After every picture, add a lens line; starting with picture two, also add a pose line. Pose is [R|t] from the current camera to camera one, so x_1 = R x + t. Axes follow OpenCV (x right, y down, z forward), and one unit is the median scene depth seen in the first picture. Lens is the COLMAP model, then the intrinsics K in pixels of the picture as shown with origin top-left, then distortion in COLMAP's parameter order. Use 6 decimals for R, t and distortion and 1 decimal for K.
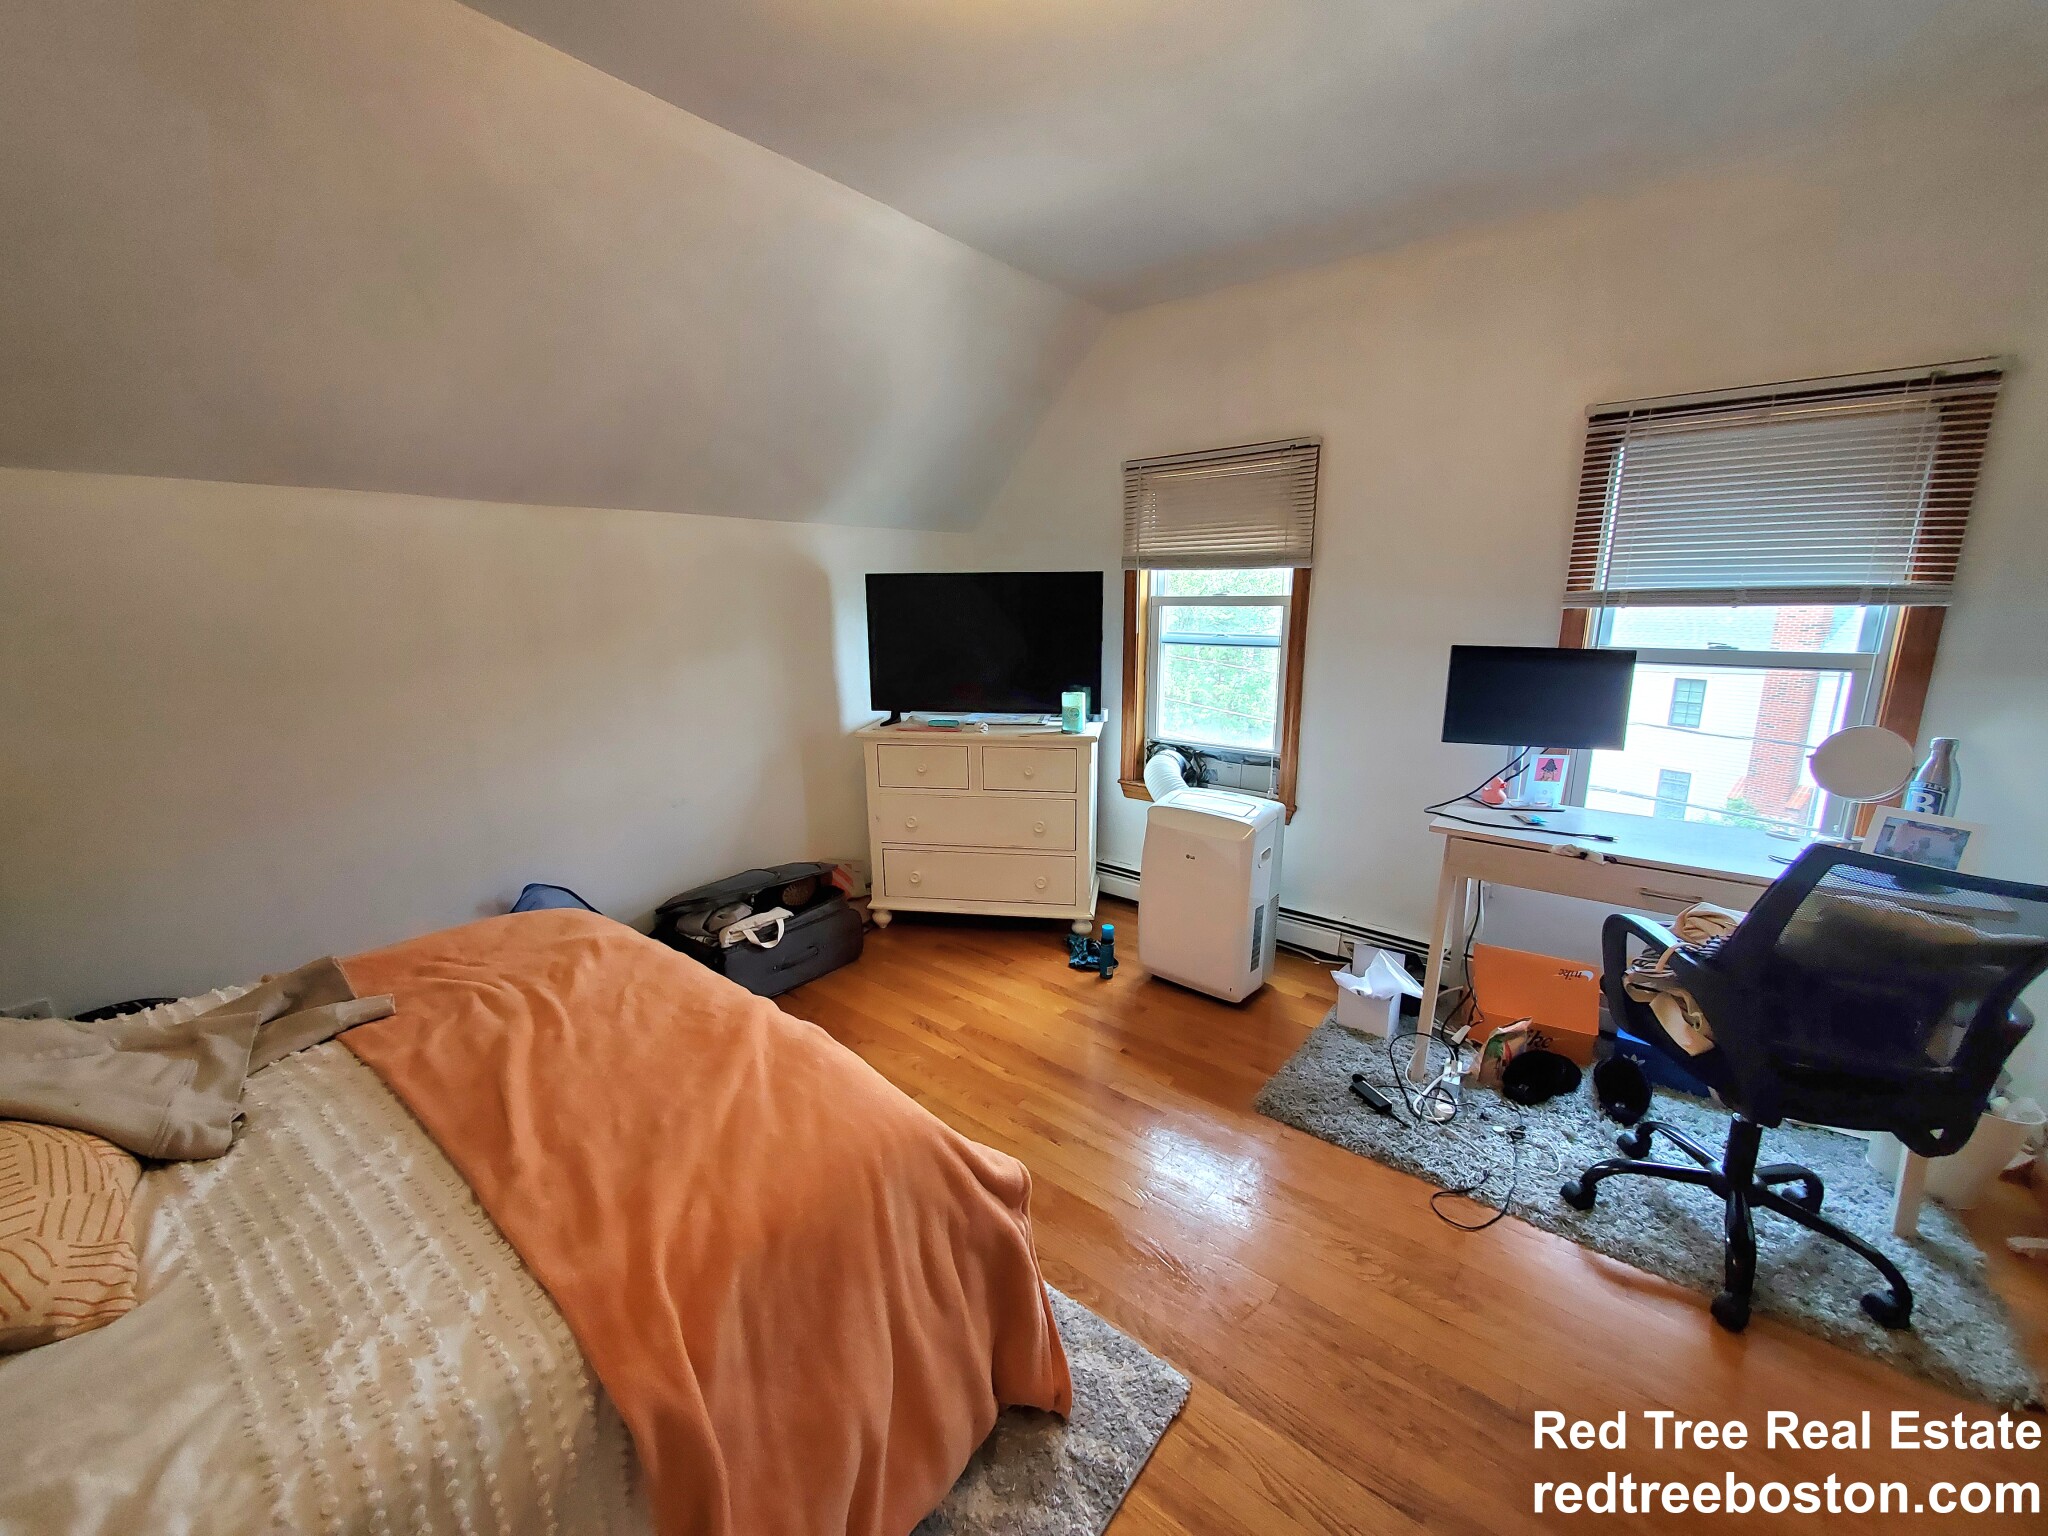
lens RADIAL K [[806.1, 0, 1024.0], [0, 806.1, 768.0], [0, 0, 1]] dist [0.010259, 0.000008]
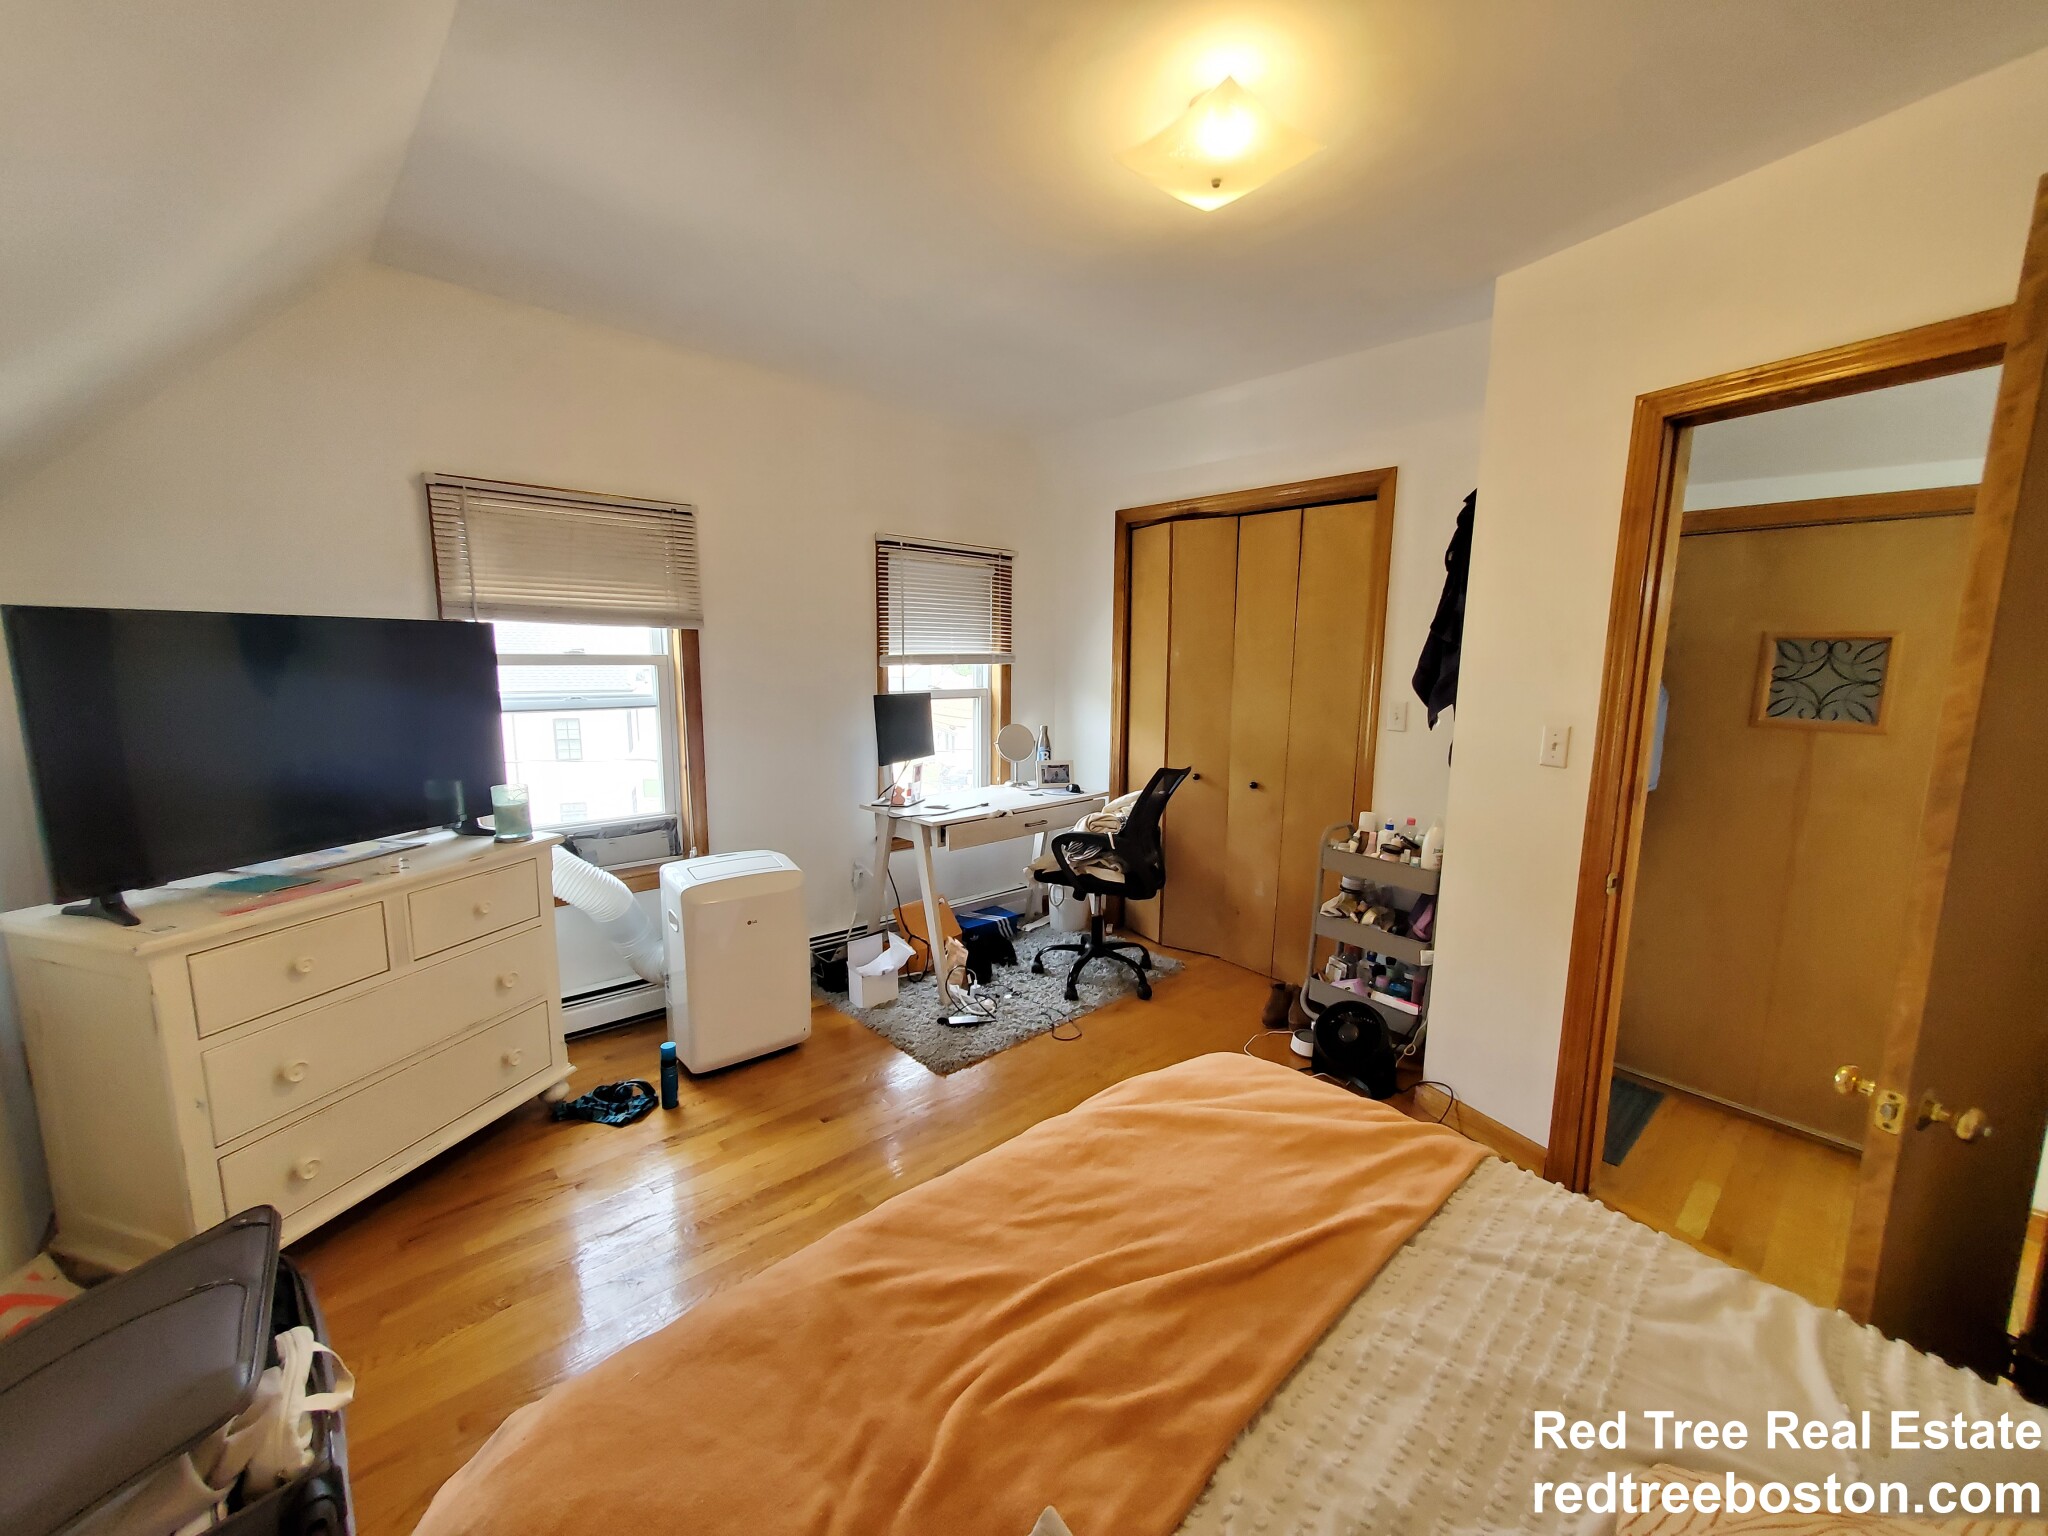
lens RADIAL K [[817.5, 0, 1024.0], [0, 817.5, 768.0], [0, 0, 1]] dist [-0.010095, 0.000023]
pose [[0.140682, -0.135850, 0.980690, -0.764840], [0.192977, 0.975305, 0.107421, -0.126012], [-0.971066, 0.174138, 0.163424, 0.544123]]
